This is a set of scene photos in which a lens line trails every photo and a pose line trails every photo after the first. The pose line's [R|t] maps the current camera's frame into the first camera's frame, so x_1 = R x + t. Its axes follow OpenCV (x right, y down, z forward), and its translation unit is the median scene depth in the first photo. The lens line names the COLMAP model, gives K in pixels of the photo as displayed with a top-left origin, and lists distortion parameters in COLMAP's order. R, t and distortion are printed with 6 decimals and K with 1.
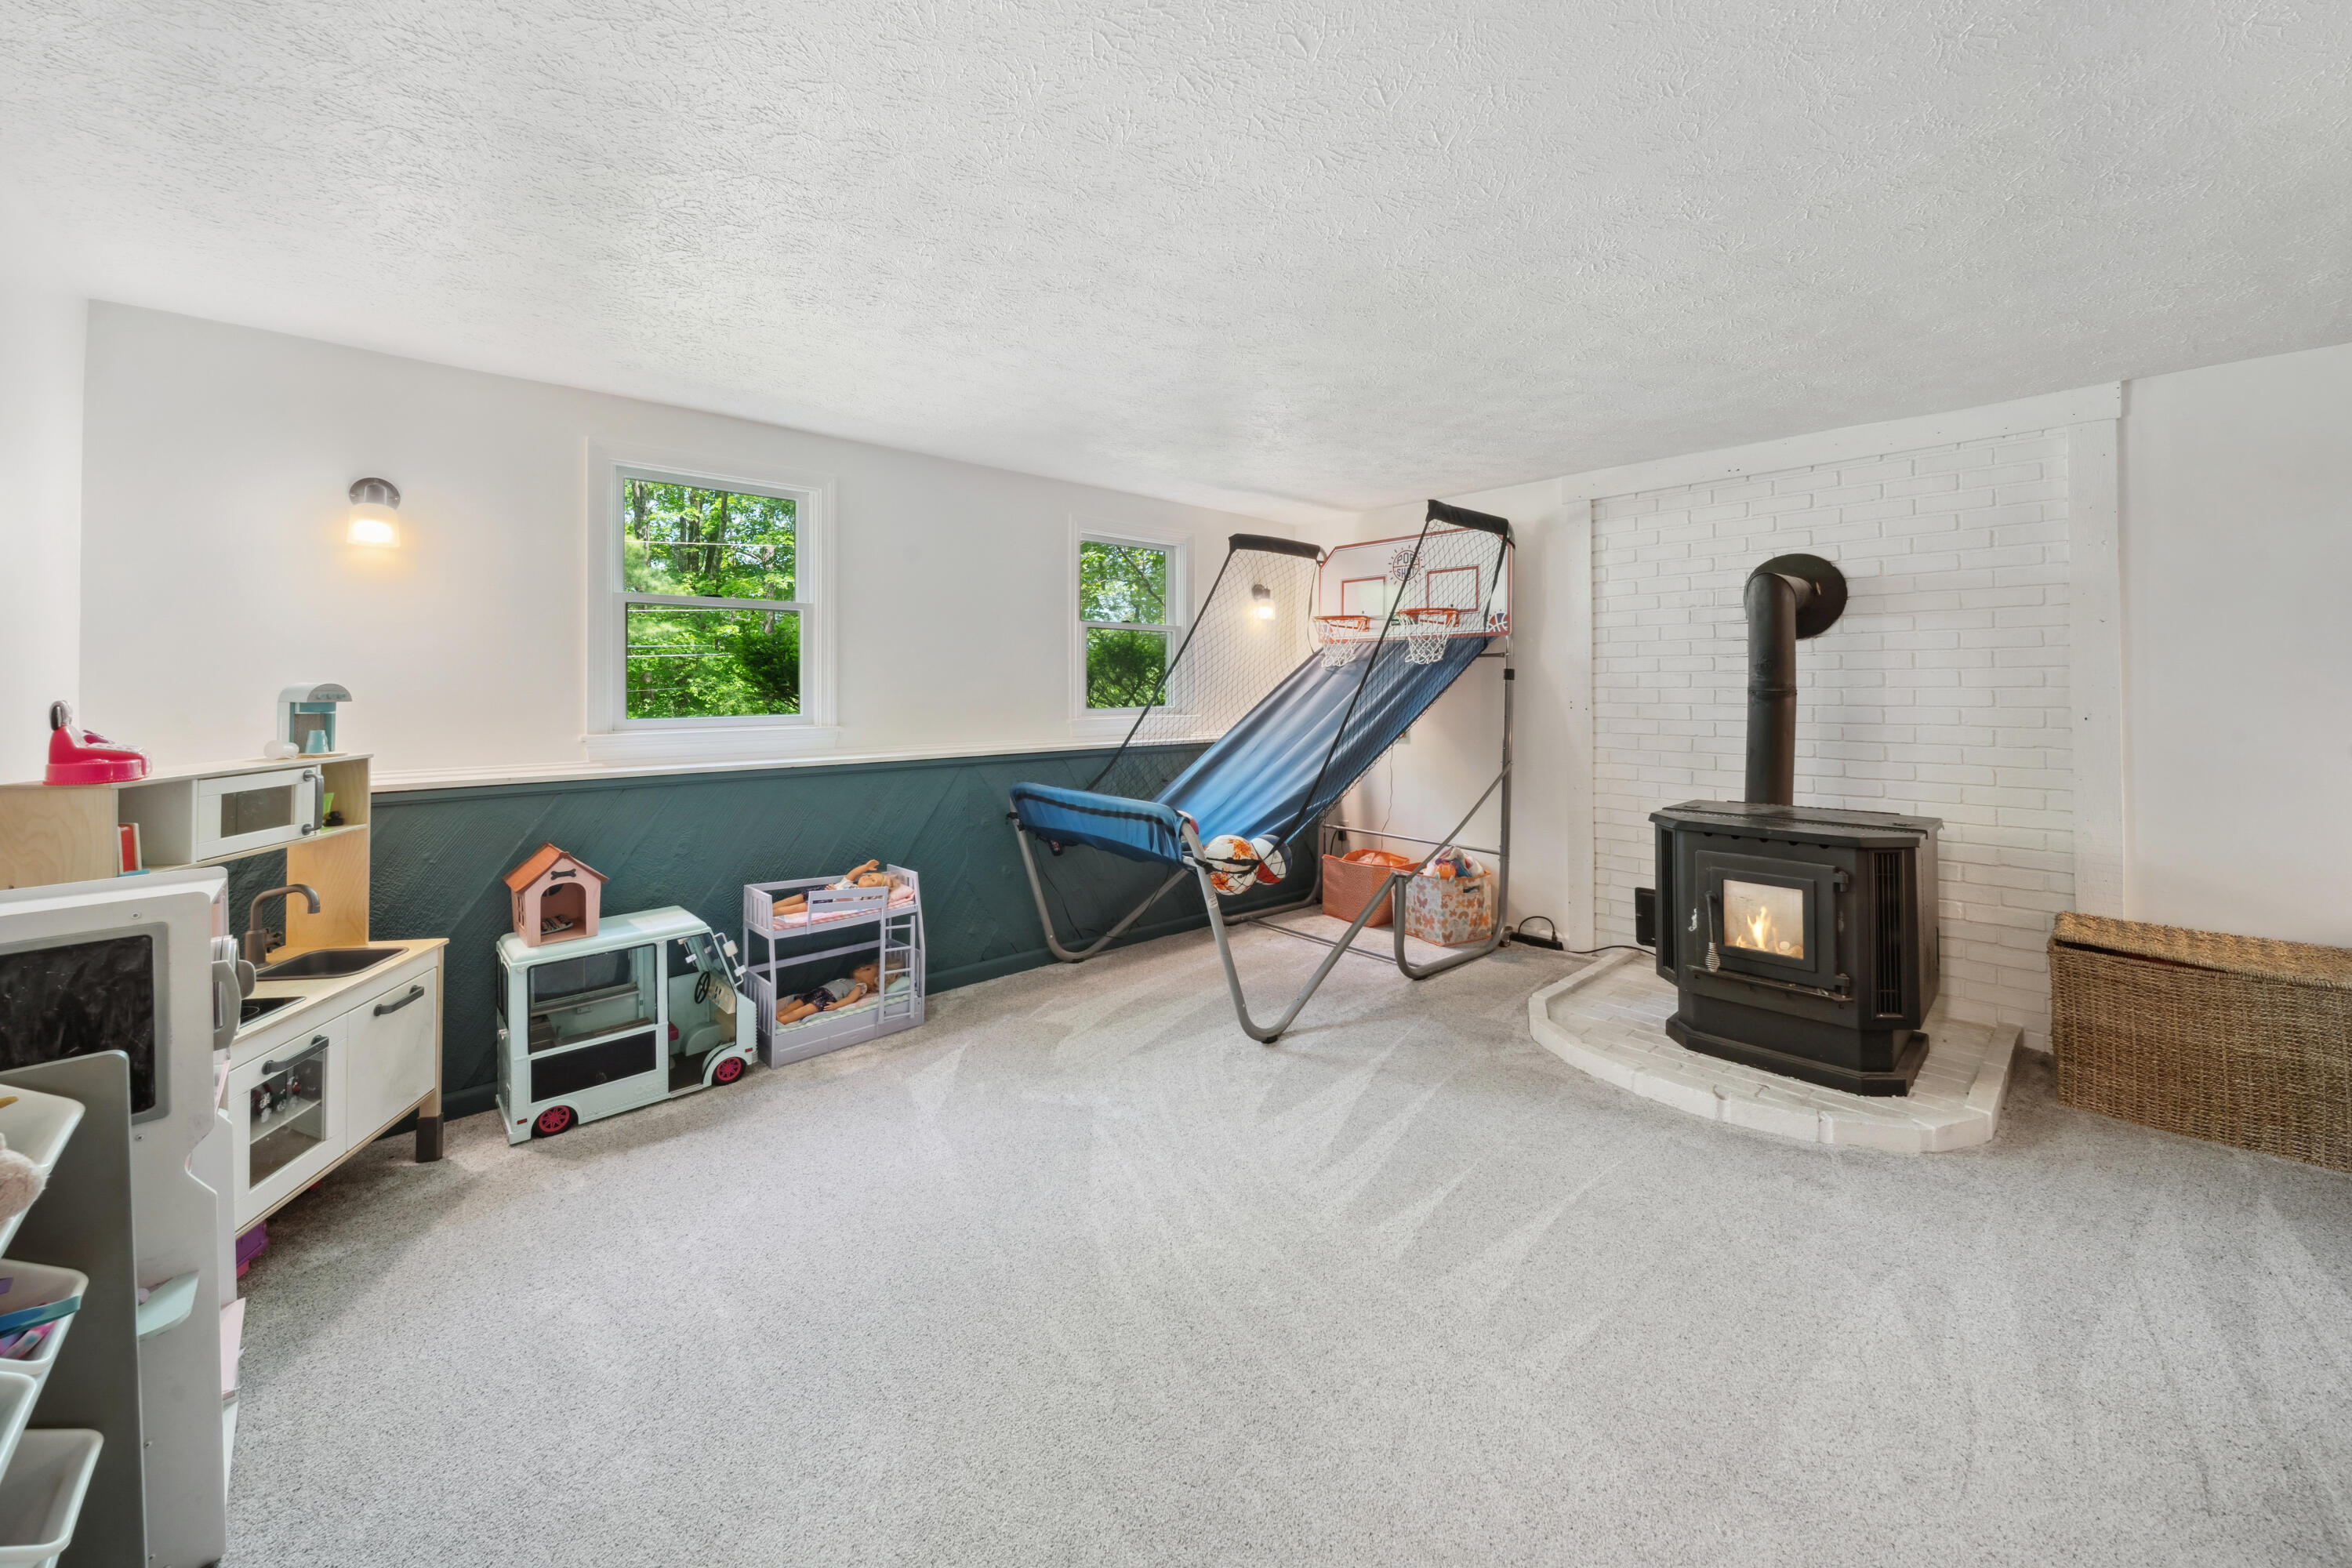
lens RADIAL K [[857.0, 0, 1166.0], [0, 857.0, 703.5], [0, 0, 1]] dist [-0.001648, -0.000576]
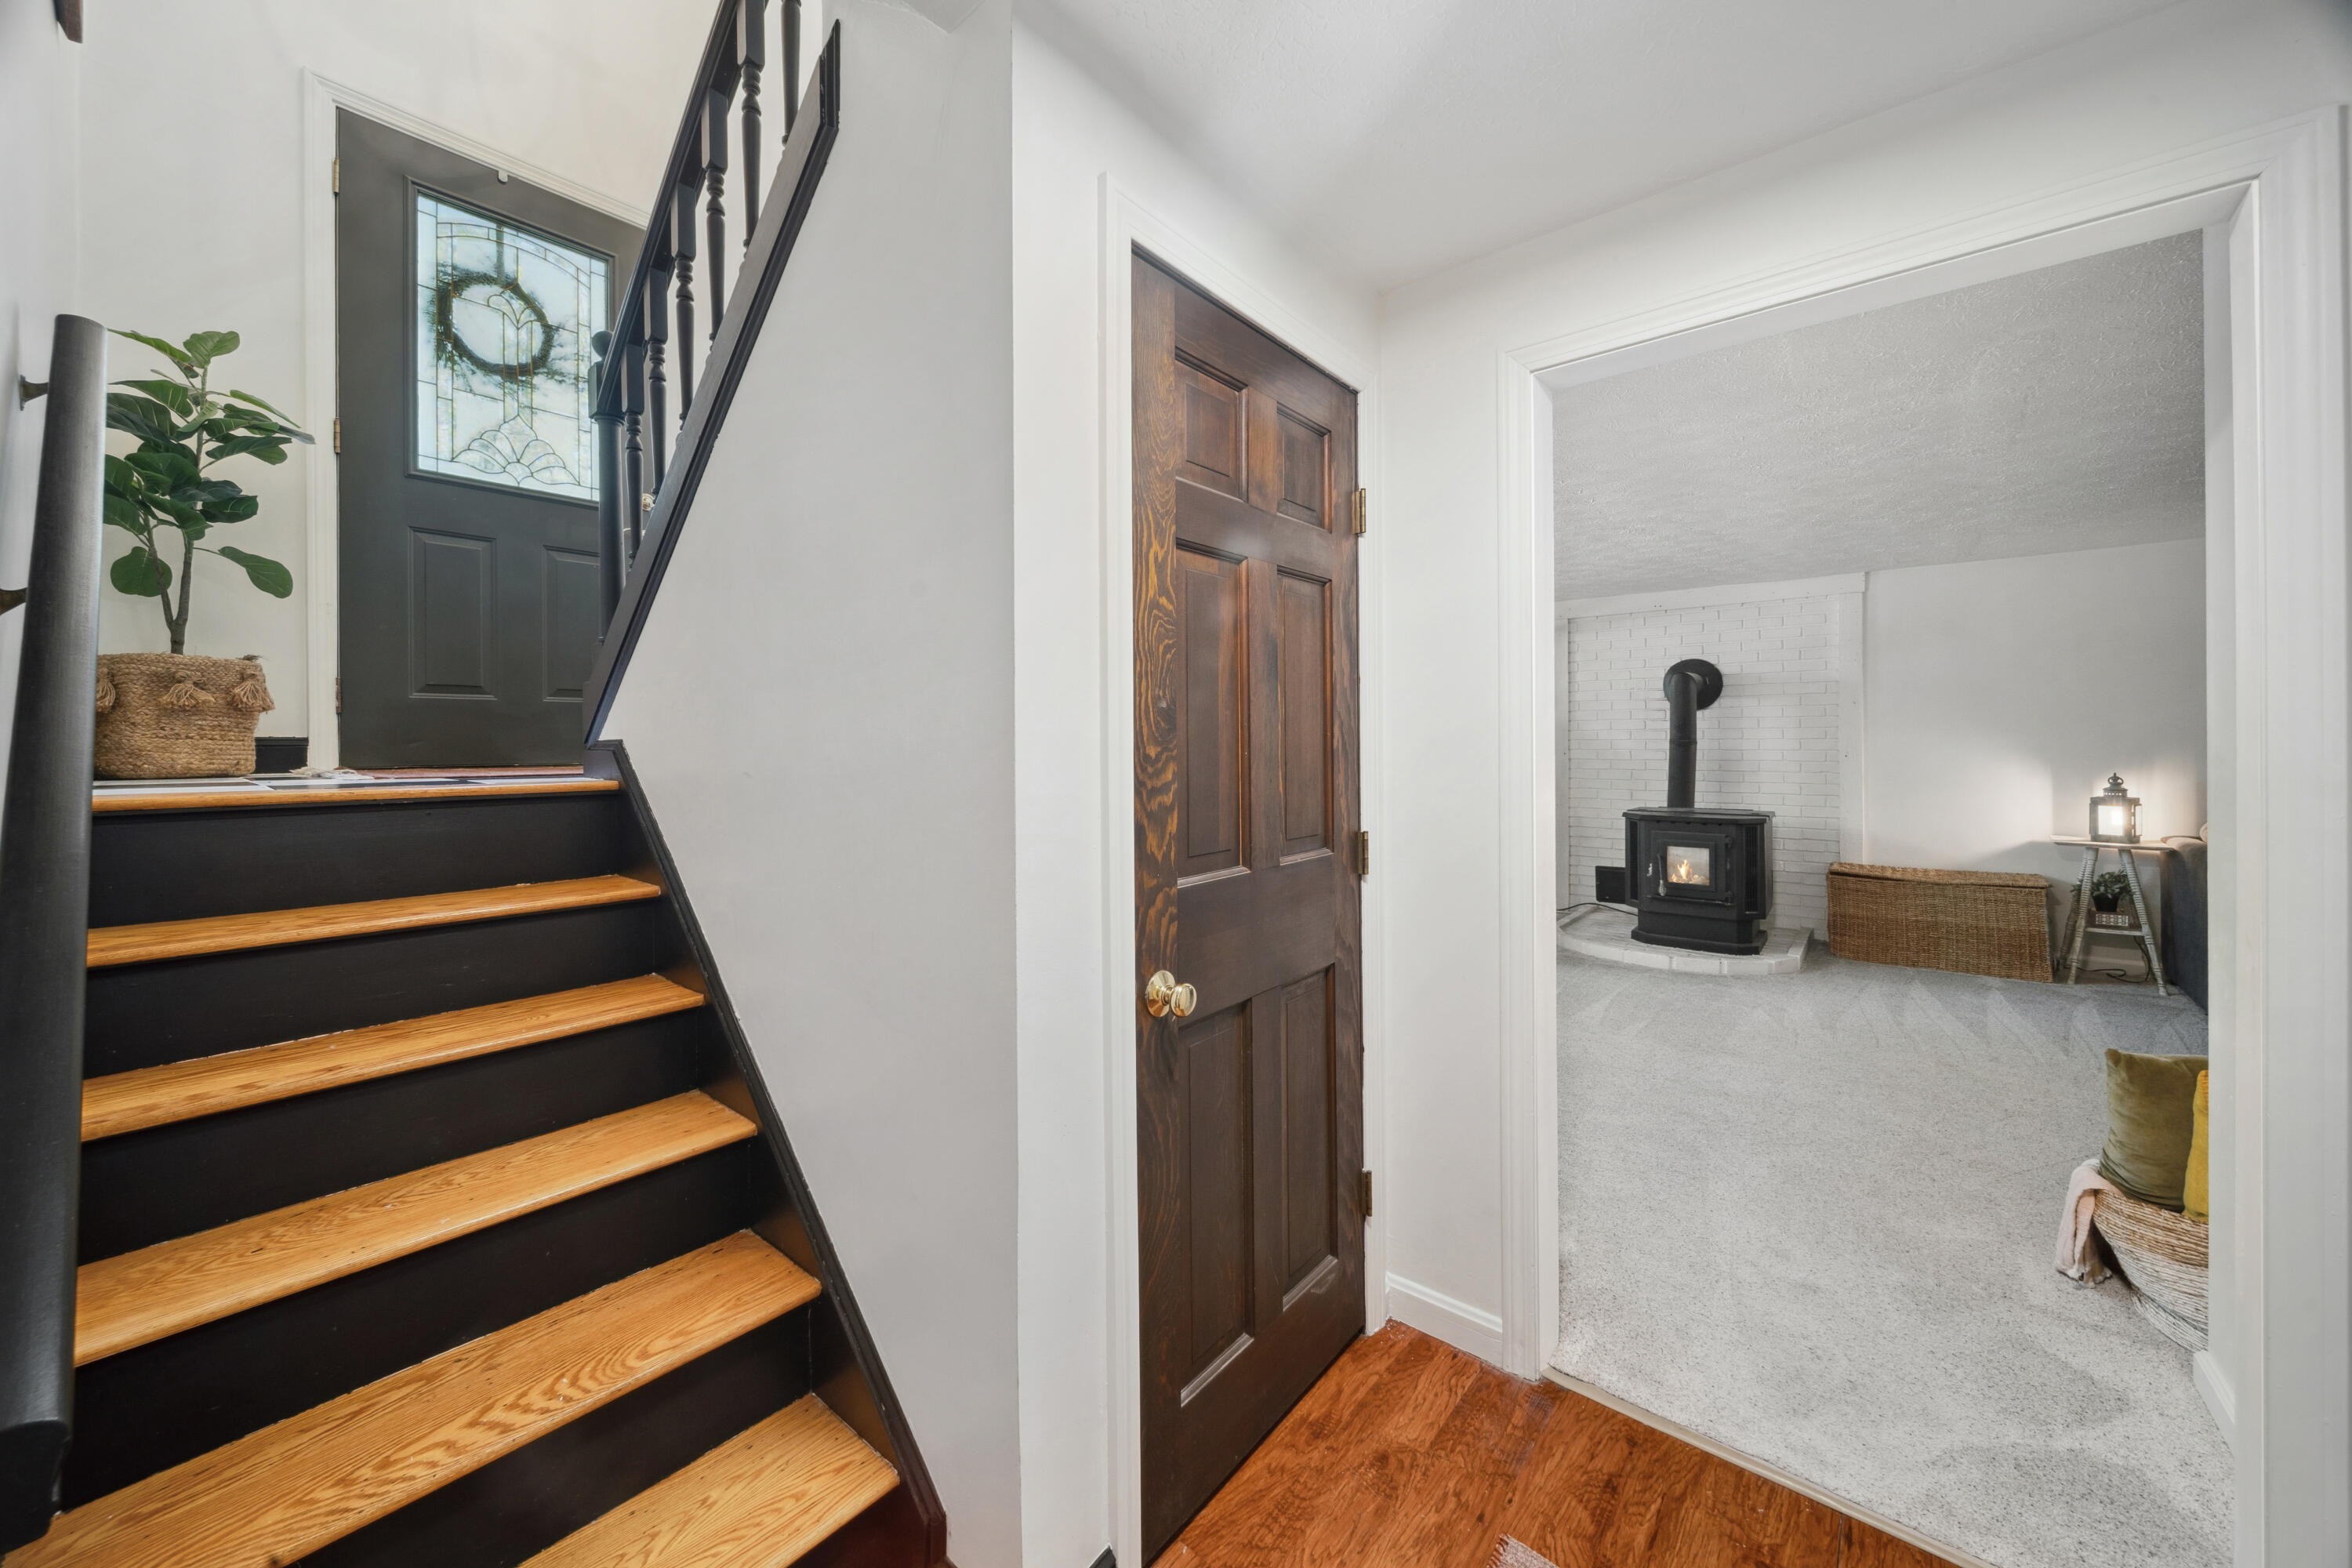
lens RADIAL K [[841.3, 0, 1169.6], [0, 841.3, 775.1], [0, 0, 1]] dist [0.000912, -0.002158]
pose [[0.990745, -0.006476, 0.135583, -0.600977], [0.003987, 0.999819, 0.018618, 0.019769], [-0.135679, -0.017905, 0.990591, -0.586247]]
